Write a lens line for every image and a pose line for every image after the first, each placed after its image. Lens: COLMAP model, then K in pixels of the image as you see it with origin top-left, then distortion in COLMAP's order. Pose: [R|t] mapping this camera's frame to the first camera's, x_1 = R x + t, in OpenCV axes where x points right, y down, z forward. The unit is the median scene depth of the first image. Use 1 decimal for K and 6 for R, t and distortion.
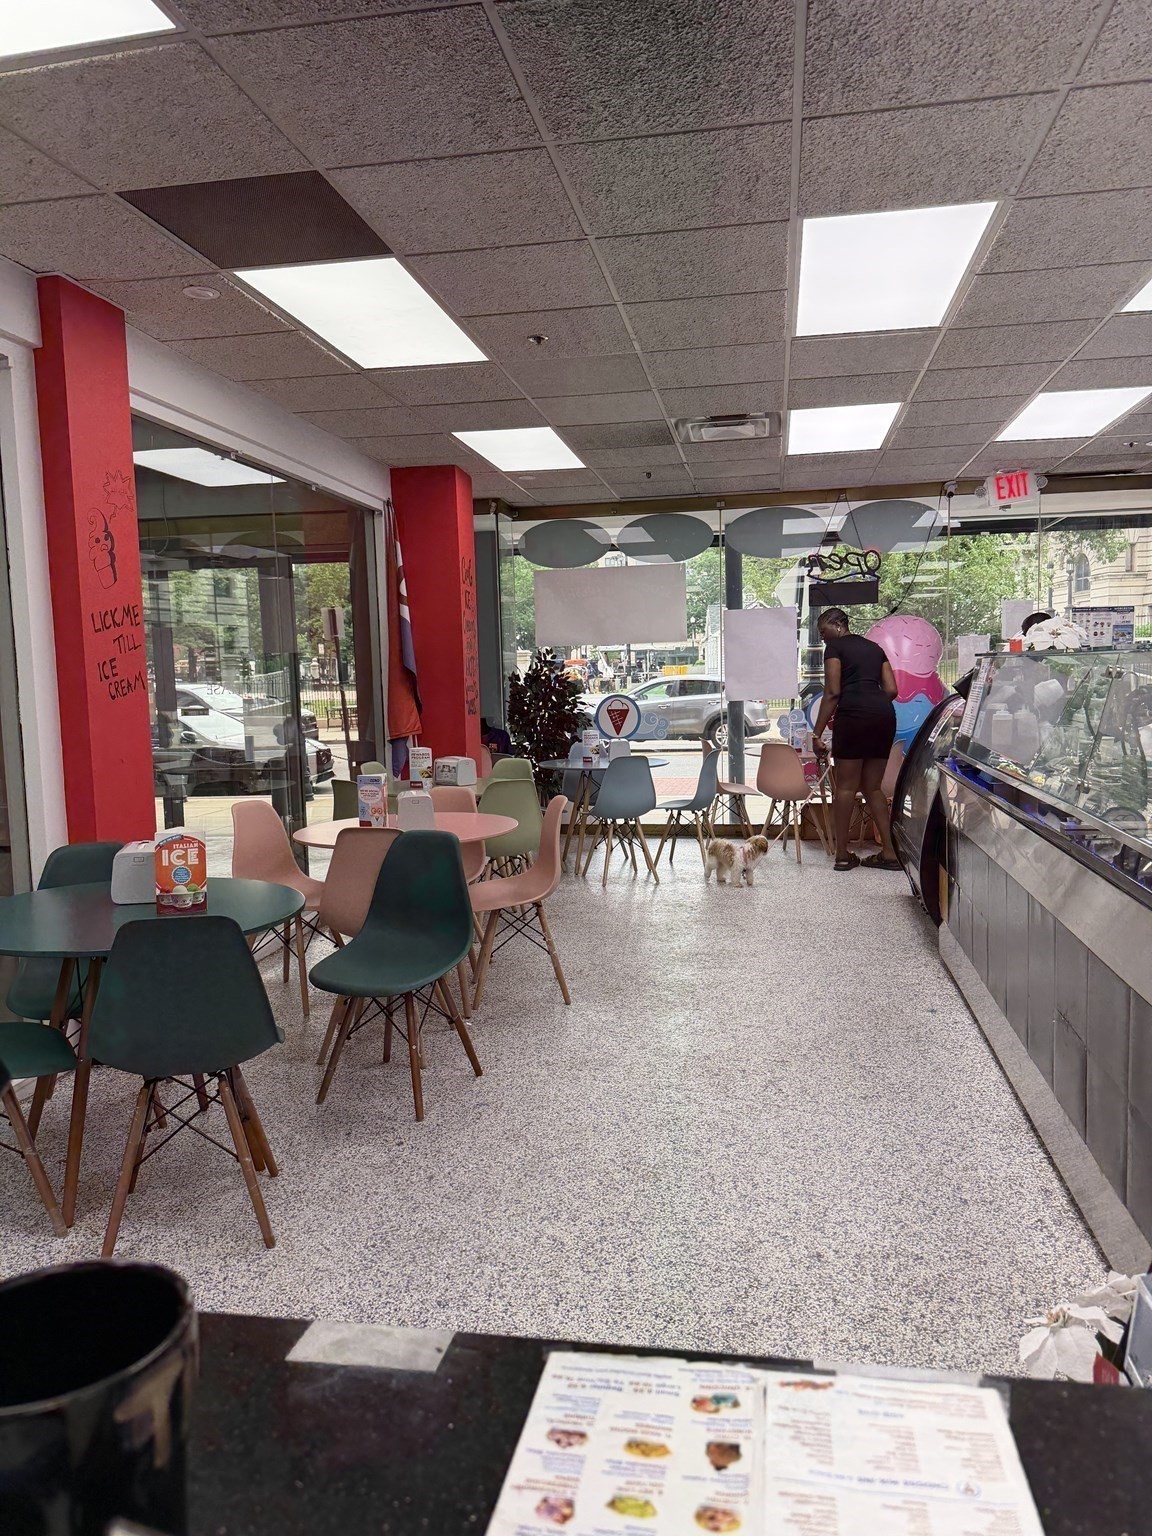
lens RADIAL K [[1067.7, 0, 572.4], [0, 1067.7, 760.3], [0, 0, 1]] dist [0.057436, -0.105007]
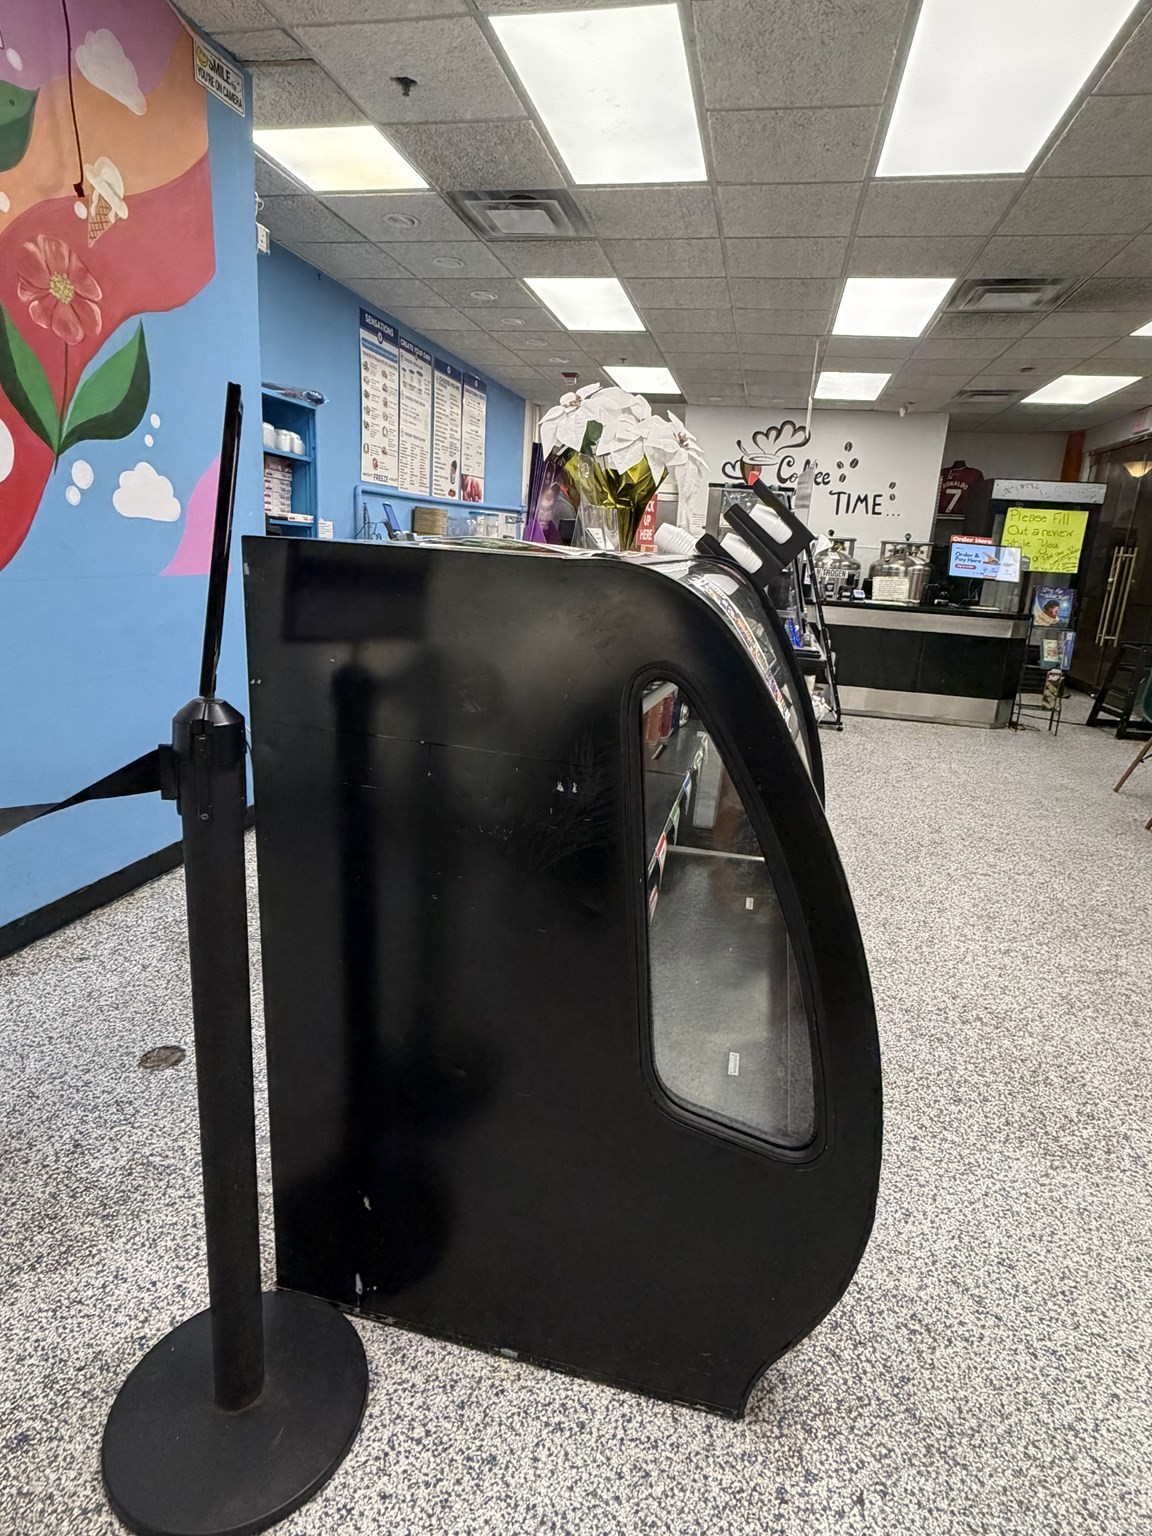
lens RADIAL K [[823.4, 0, 570.4], [0, 823.4, 775.7], [0, 0, 1]] dist [-0.010855, 0.002872]
pose [[-0.998302, -0.043547, 0.038687, 0.583222], [-0.027209, 0.935857, 0.351328, -0.129307], [-0.051505, 0.349679, -0.935453, 1.857681]]
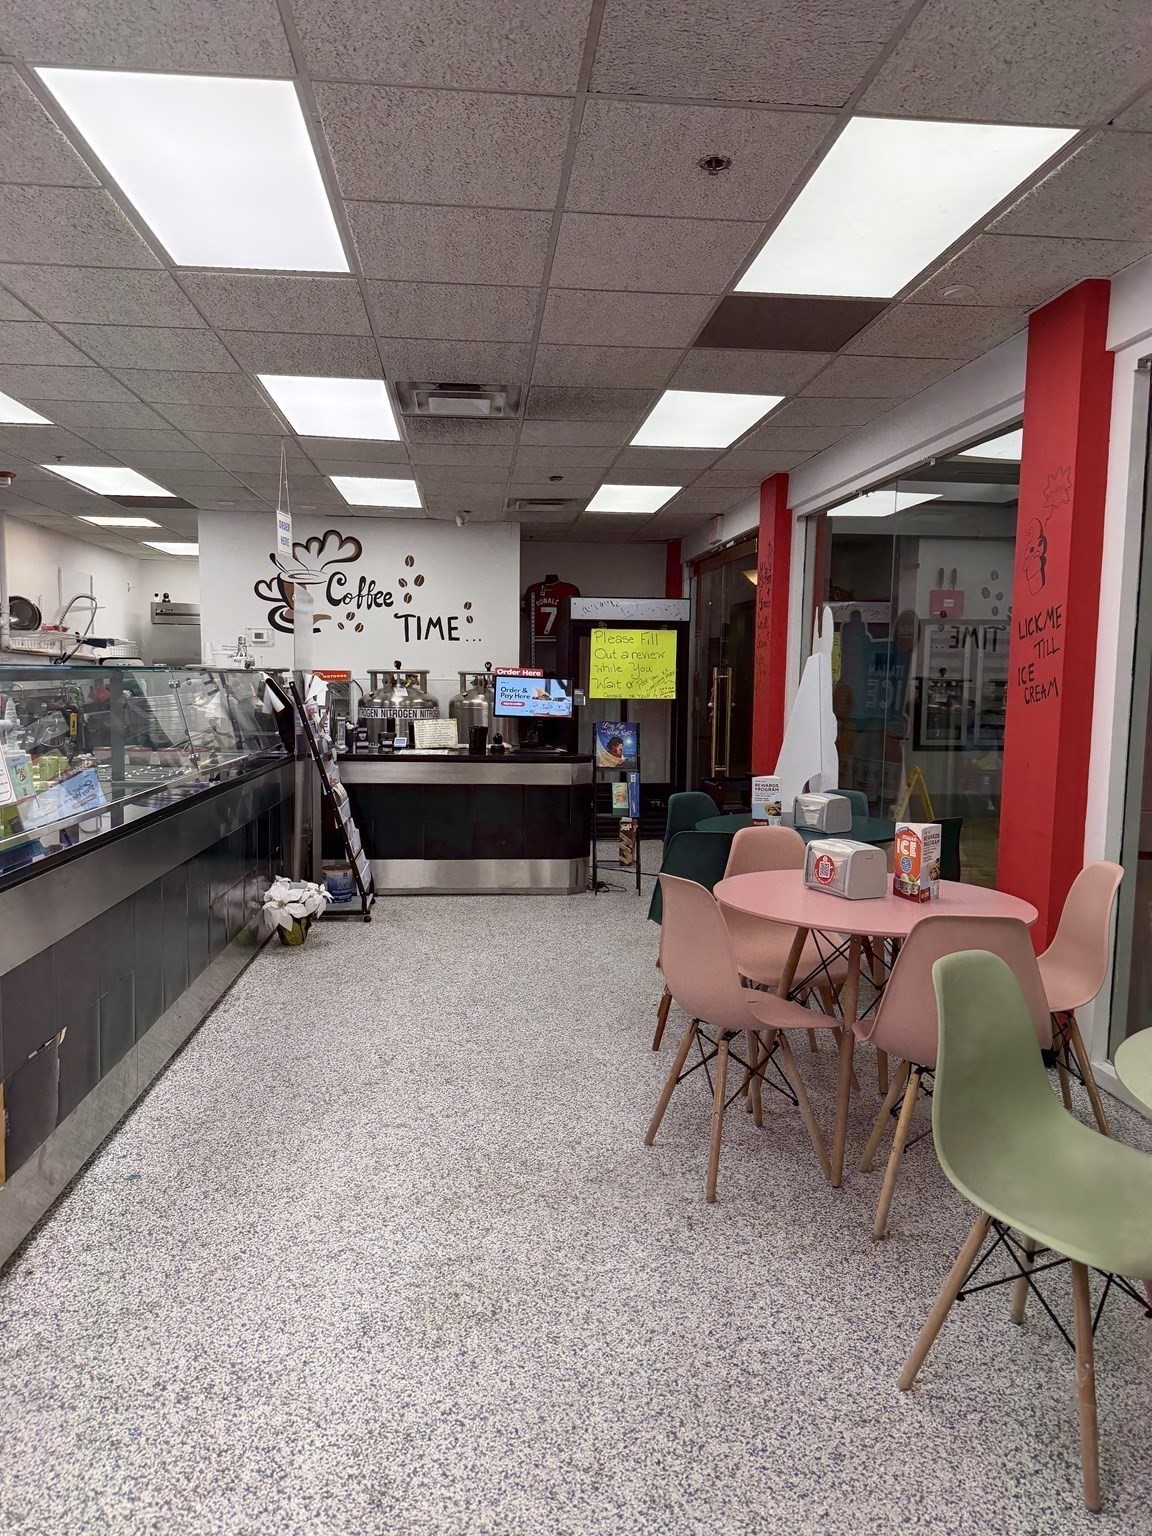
lens RADIAL K [[1067.7, 0, 575.0], [0, 1067.7, 776.1], [0, 0, 1]] dist [0.057436, -0.105007]
pose [[-0.961575, 0.035384, -0.272251, 0.263367], [-0.014704, 0.983599, 0.179771, -0.165720], [0.274147, 0.176866, -0.945284, 1.853498]]
